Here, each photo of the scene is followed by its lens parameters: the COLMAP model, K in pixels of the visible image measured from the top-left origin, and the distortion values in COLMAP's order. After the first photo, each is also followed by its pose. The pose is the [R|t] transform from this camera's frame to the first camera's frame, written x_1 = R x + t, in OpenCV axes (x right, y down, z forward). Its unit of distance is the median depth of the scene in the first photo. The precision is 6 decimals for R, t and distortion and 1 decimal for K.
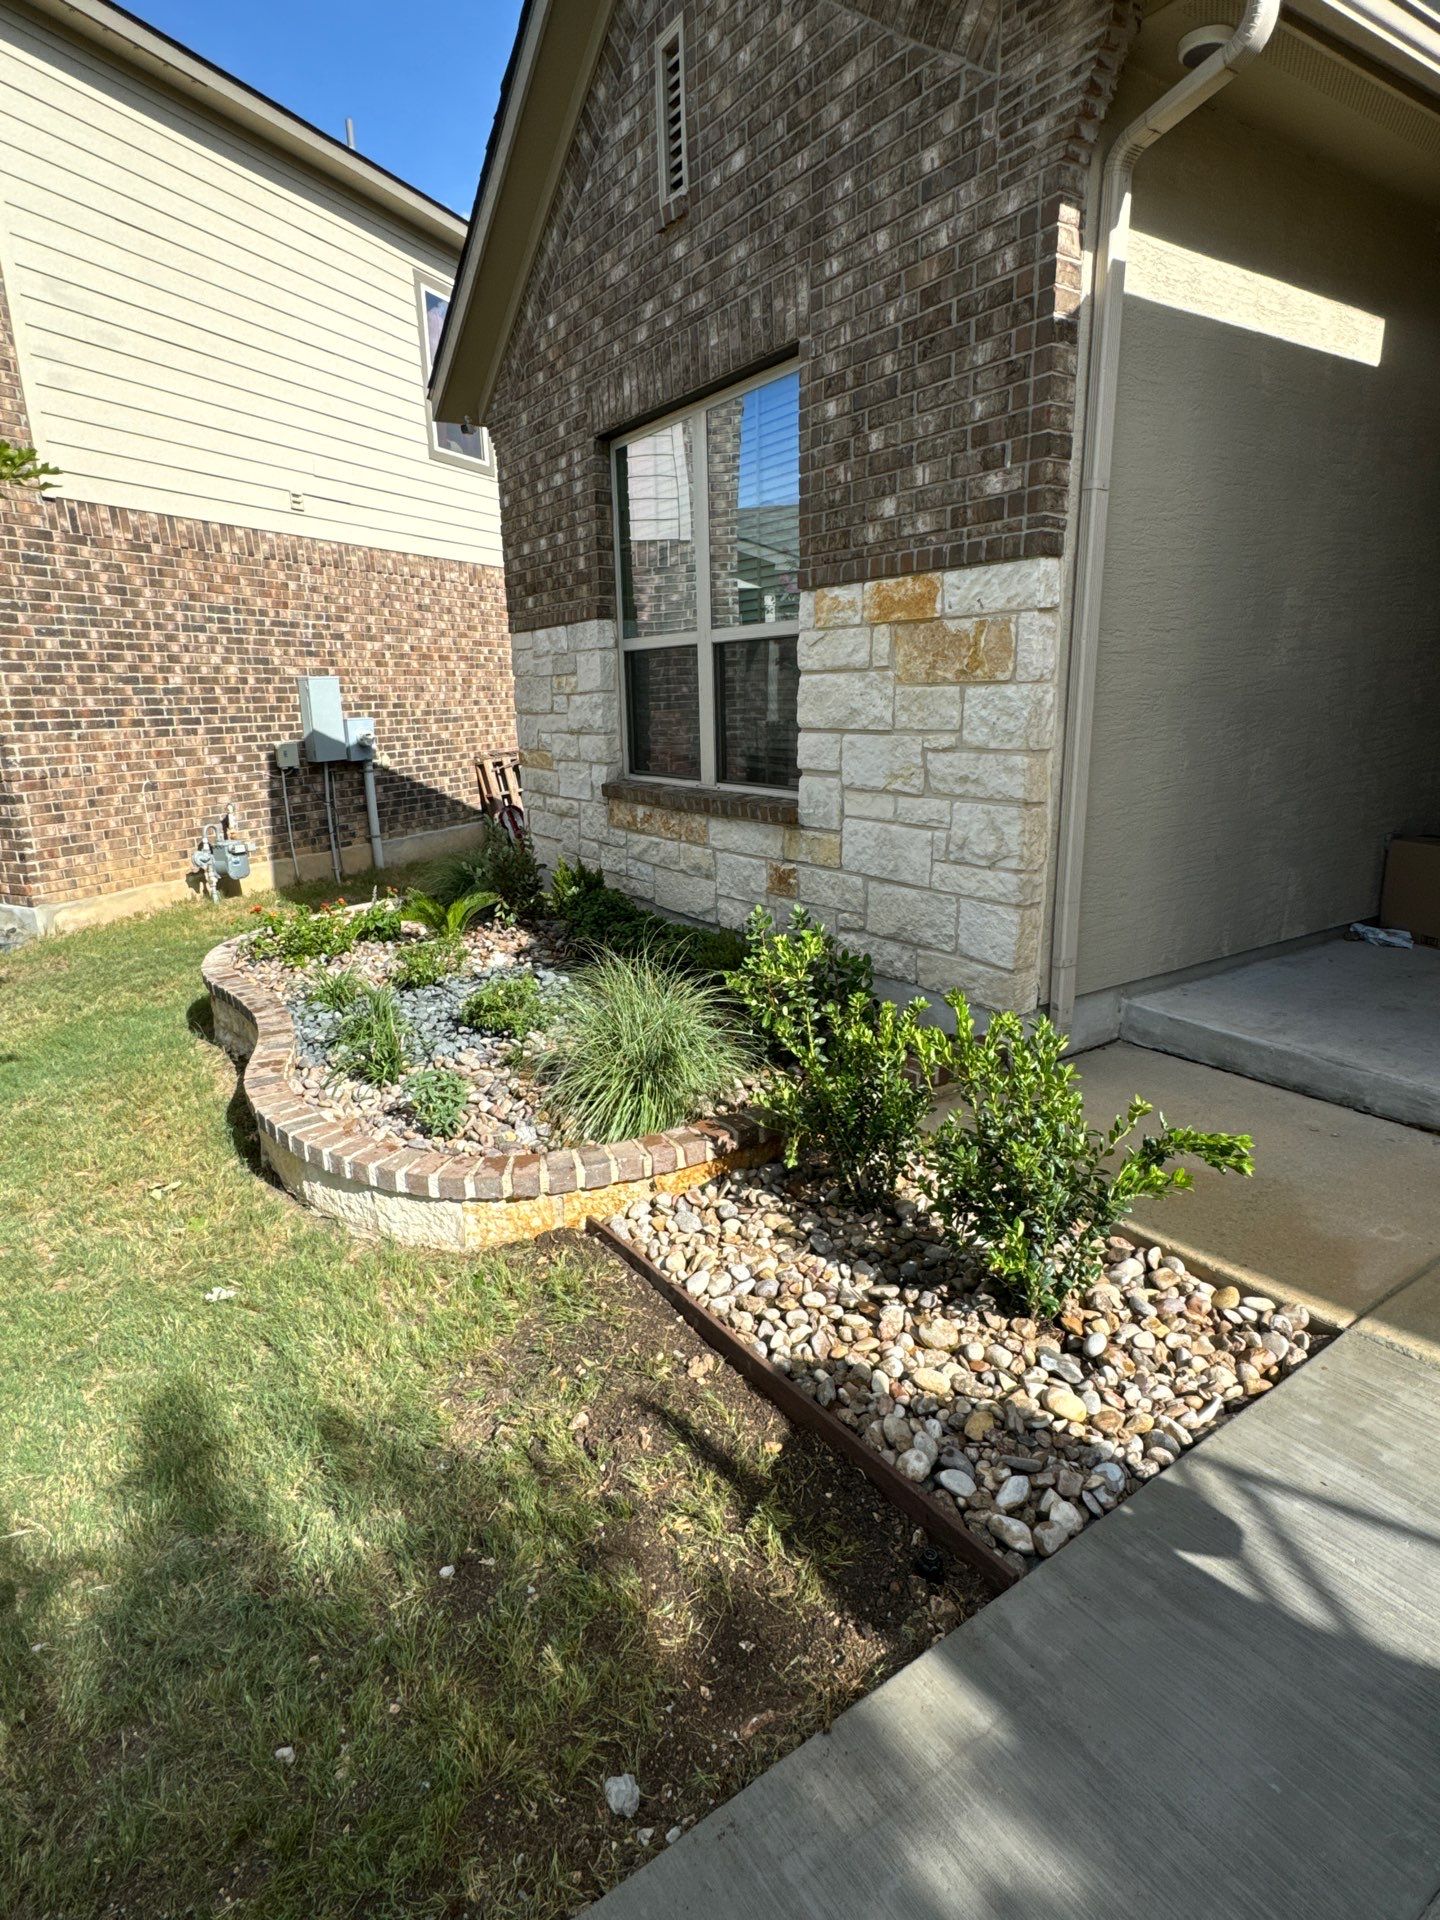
lens RADIAL K [[1030.4, 0, 722.0], [0, 1030.4, 960.2], [0, 0, 1]] dist [0.000160, -0.000627]
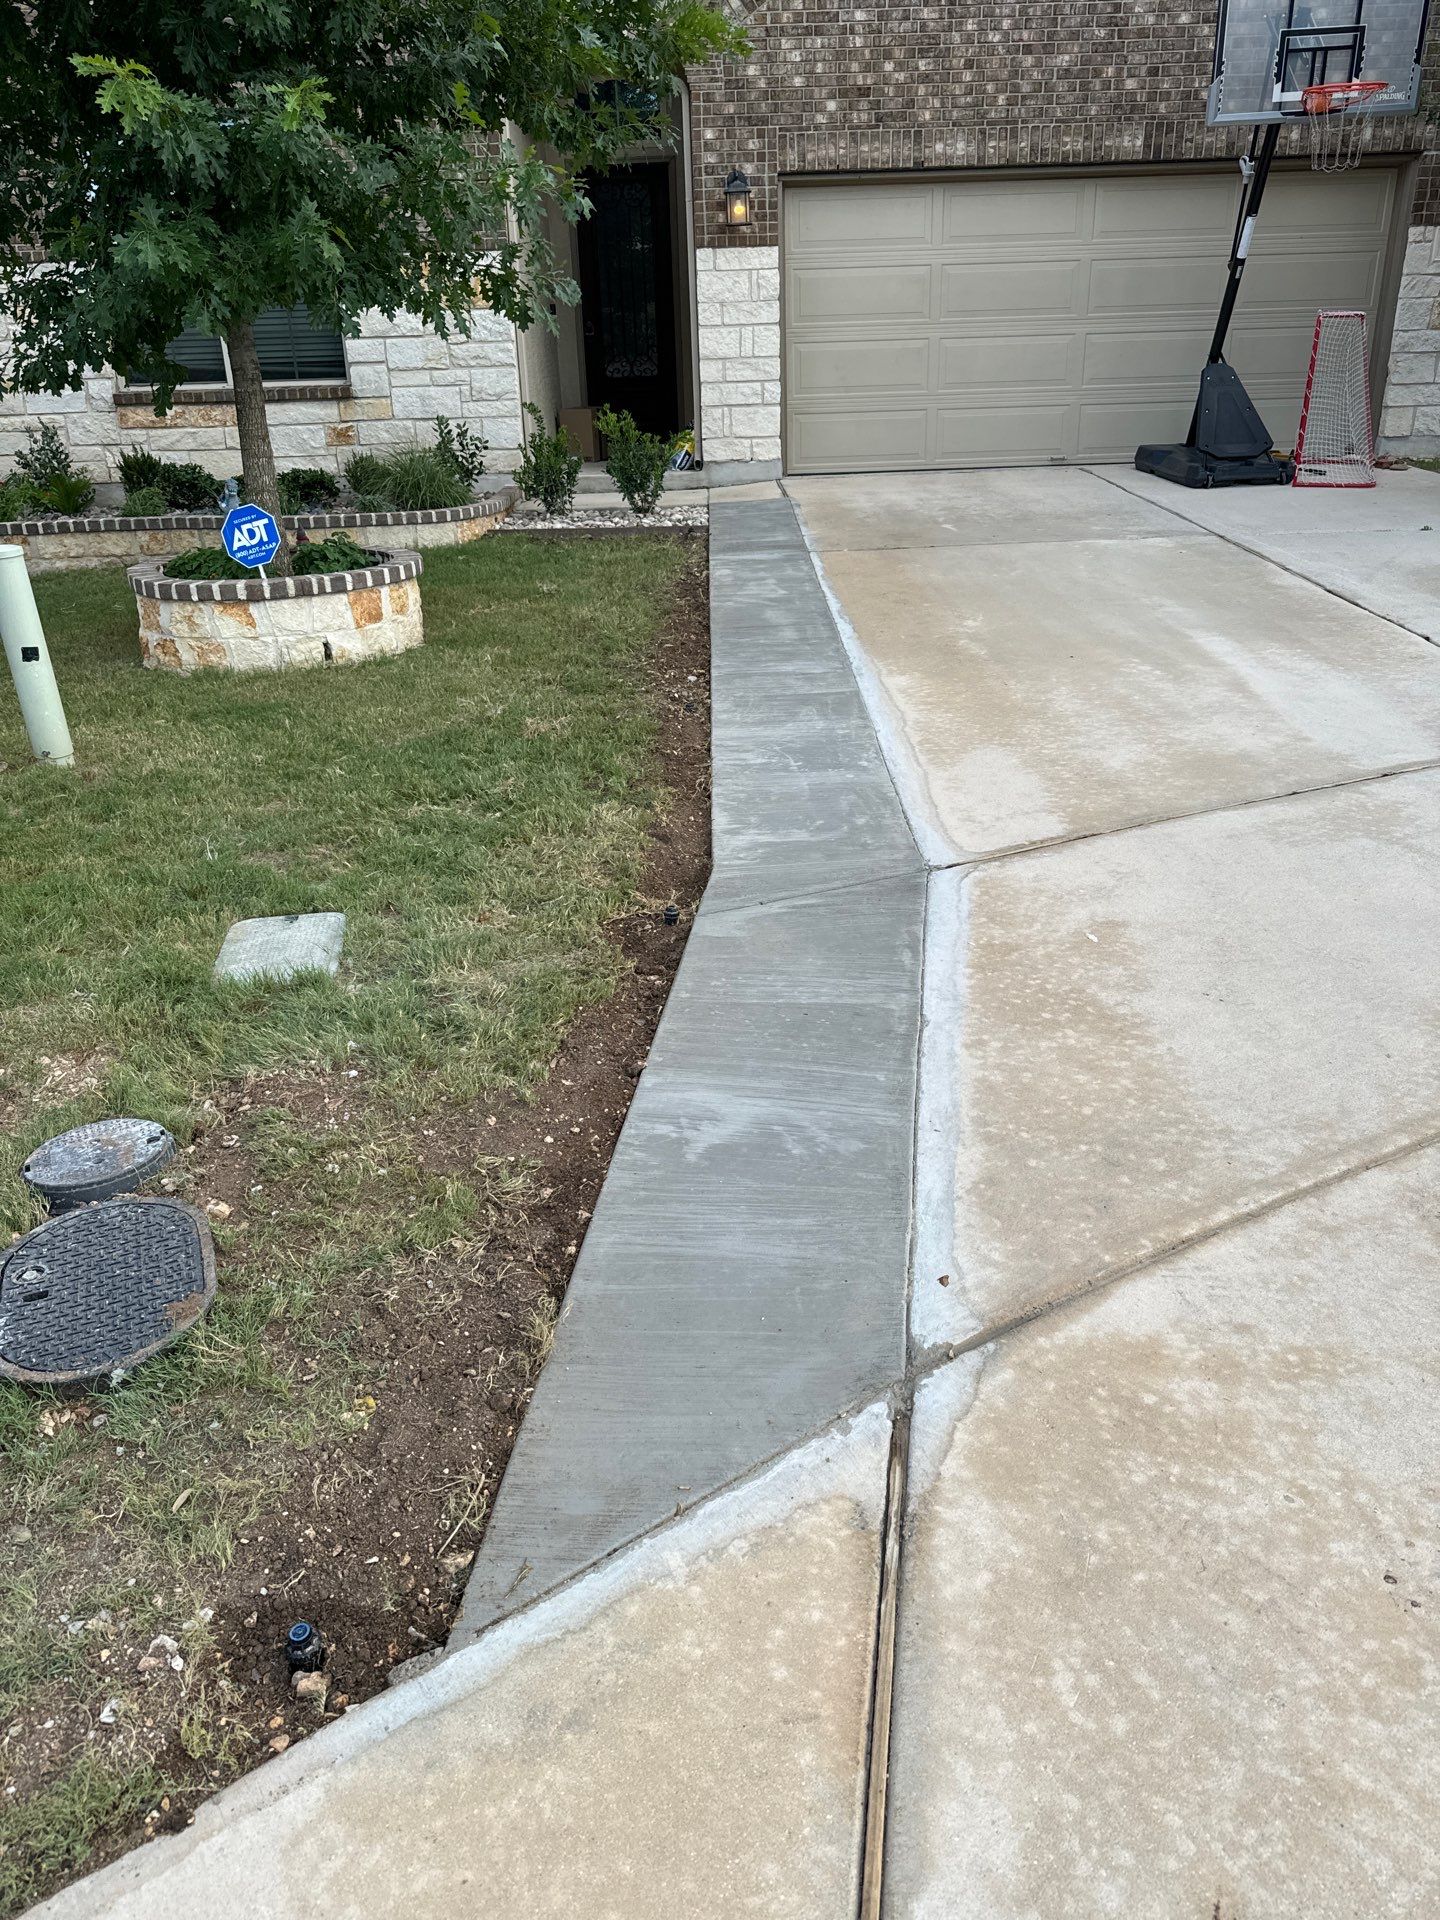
lens RADIAL K [[1348.8, 0, 723.0], [0, 1348.8, 964.7], [0, 0, 1]] dist [0.036343, -0.041633]
pose [[0.541296, -0.322216, 0.776643, -1.796108], [0.228619, 0.945263, 0.232833, 0.411044], [-0.809155, 0.051524, 0.585332, -0.858857]]
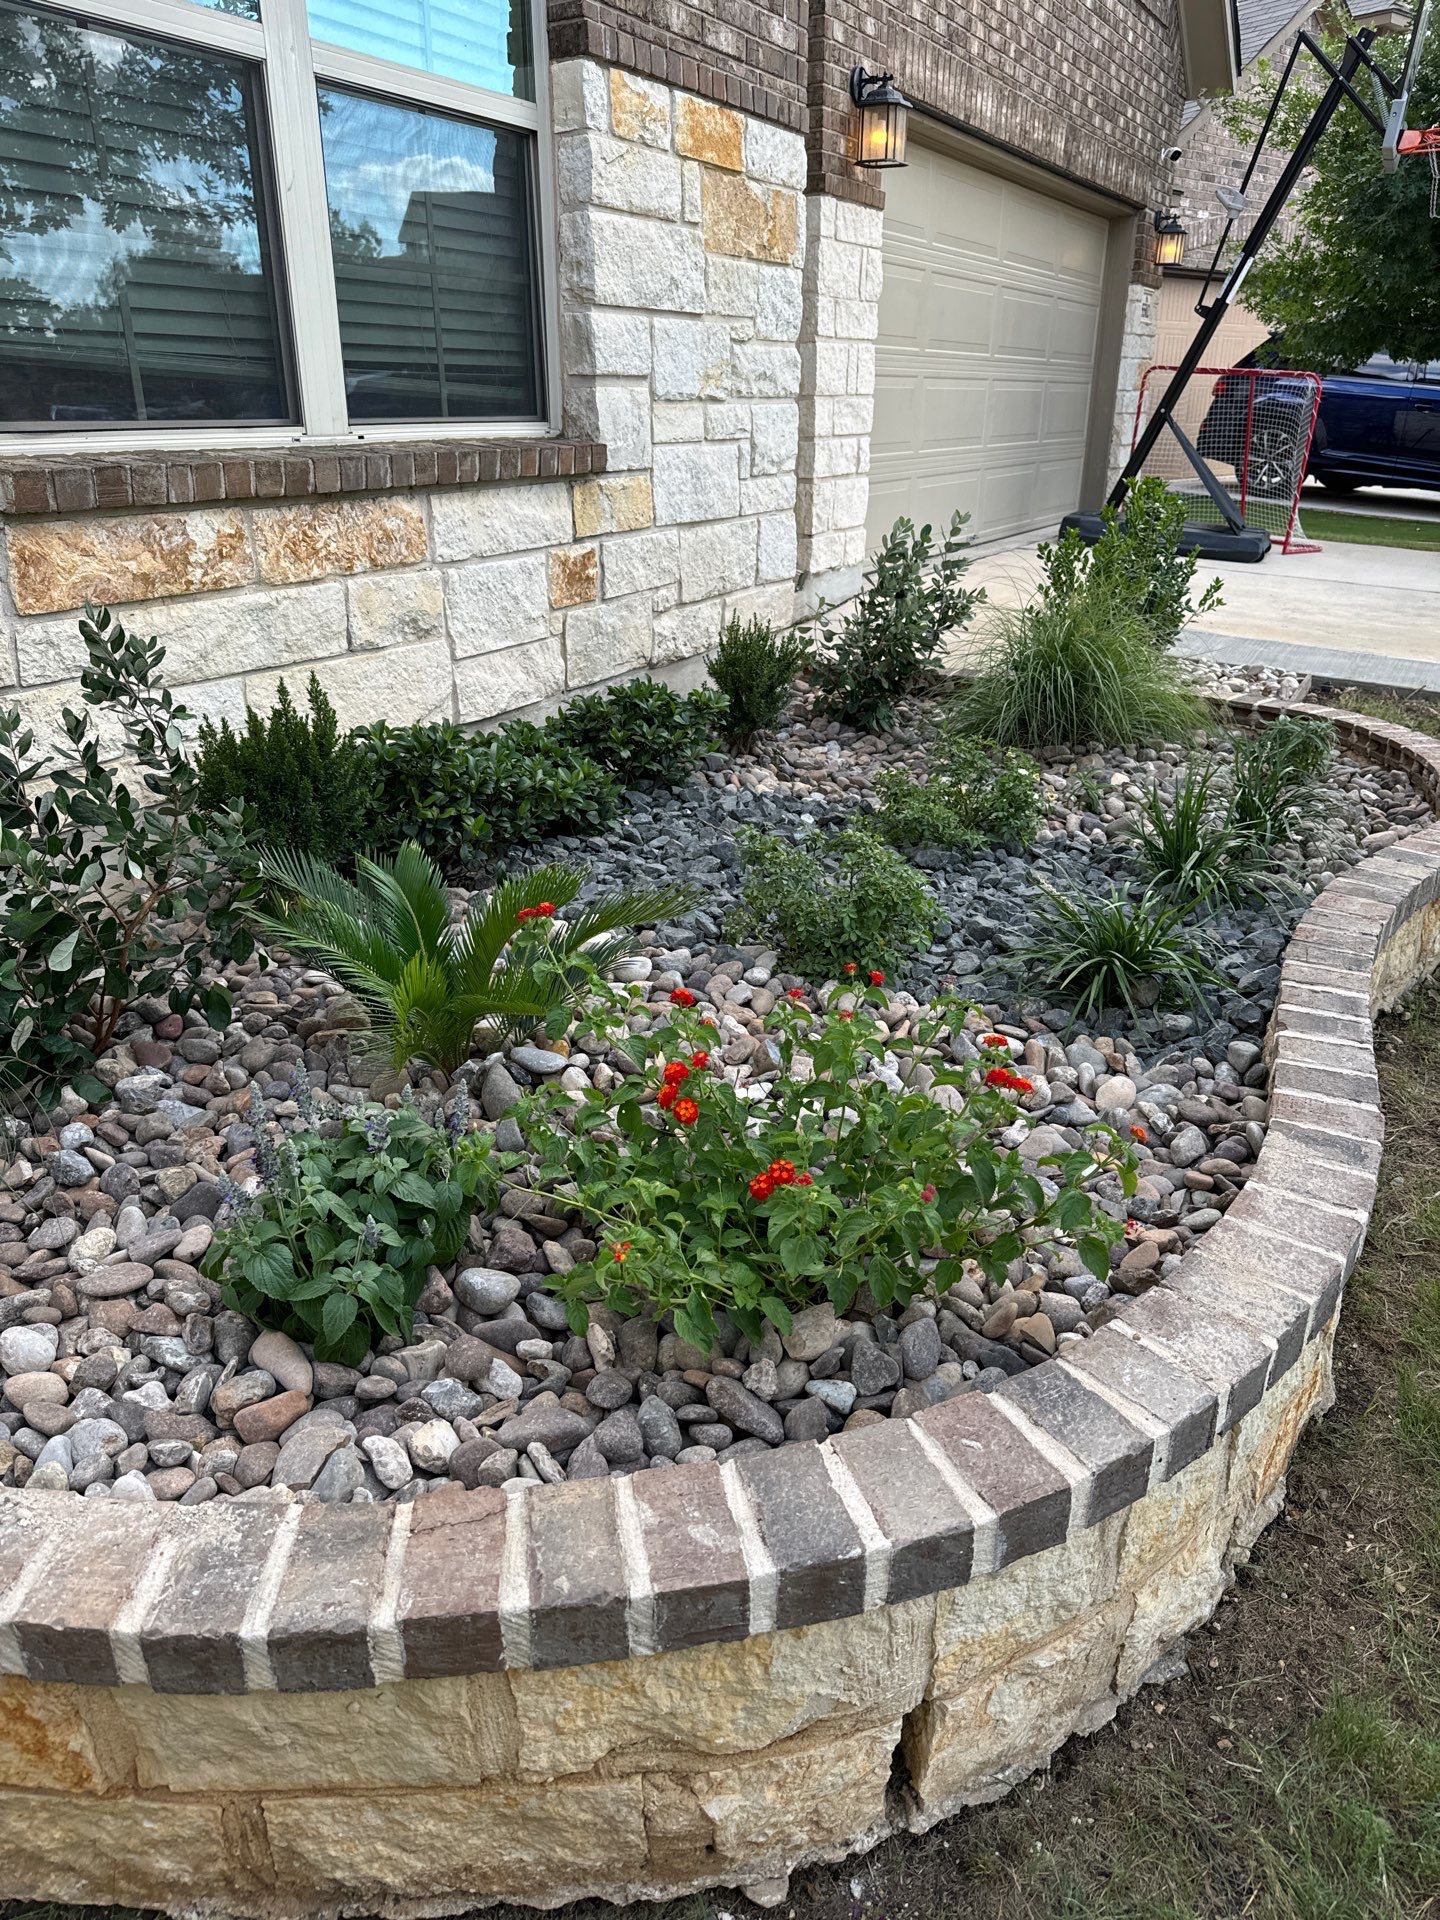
lens RADIAL K [[1348.8, 0, 716.1], [0, 1348.8, 970.0], [0, 0, 1]] dist [0.036343, -0.041633]
pose [[-0.457138, -0.318776, 0.830305, -0.795306], [0.240536, 0.854459, 0.460480, -0.251062], [-0.856252, 0.410221, -0.313929, 1.413174]]
